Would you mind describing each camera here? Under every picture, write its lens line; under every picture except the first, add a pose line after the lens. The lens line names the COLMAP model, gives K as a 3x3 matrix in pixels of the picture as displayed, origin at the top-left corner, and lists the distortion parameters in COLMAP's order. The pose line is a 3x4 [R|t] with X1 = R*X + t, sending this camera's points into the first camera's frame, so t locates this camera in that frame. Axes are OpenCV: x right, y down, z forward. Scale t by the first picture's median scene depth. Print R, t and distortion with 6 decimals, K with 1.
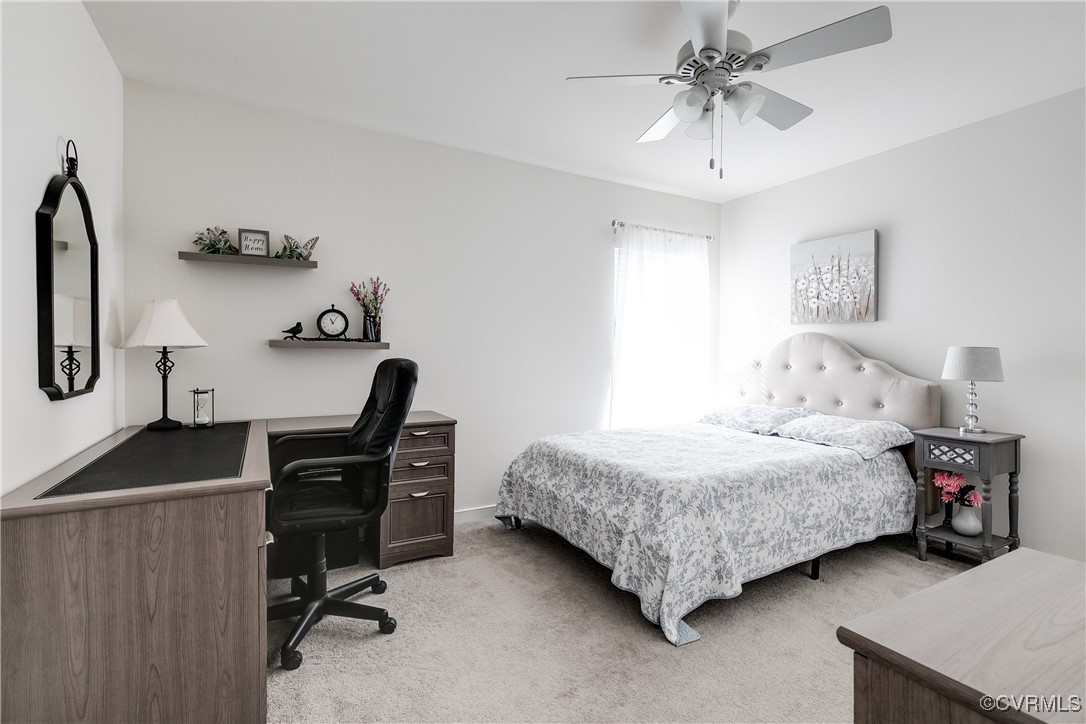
lens RADIAL K [[485.7, 0, 550.1], [0, 485.7, 368.1], [0, 0, 1]] dist [0.002276, -0.000031]
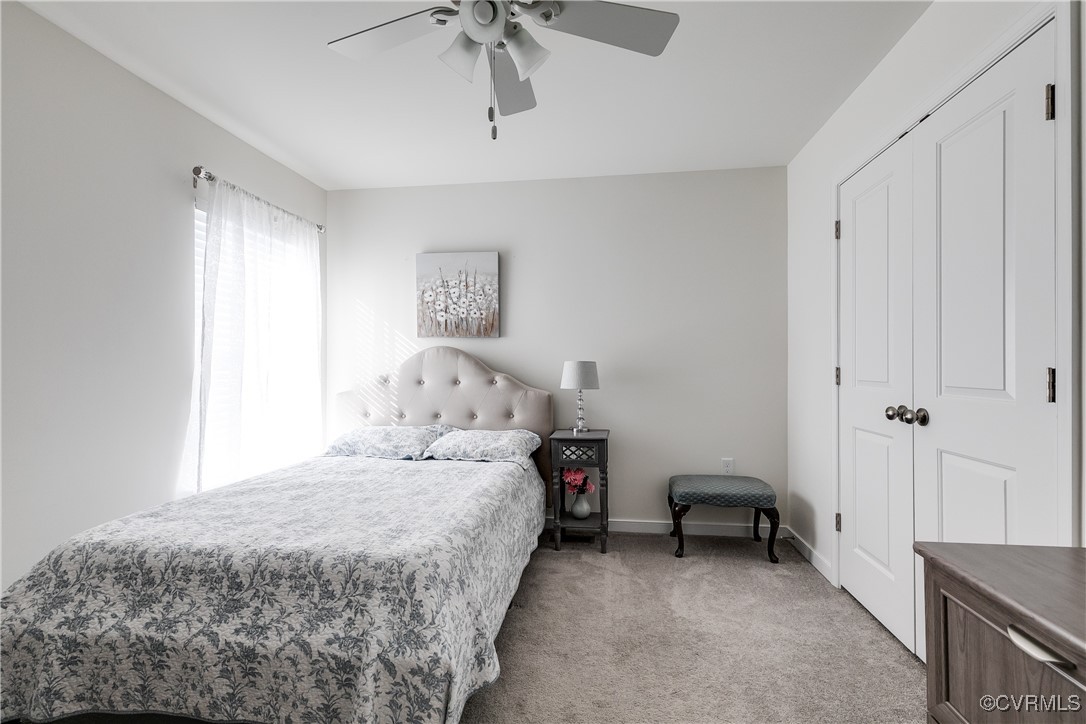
lens RADIAL K [[485.7, 0, 550.1], [0, 485.7, 368.1], [0, 0, 1]] dist [0.002276, -0.000031]
pose [[0.612054, -0.009058, 0.790764, -0.133257], [0.033204, 0.999347, -0.014252, -0.011634], [-0.790118, 0.034979, 0.611955, 0.314057]]
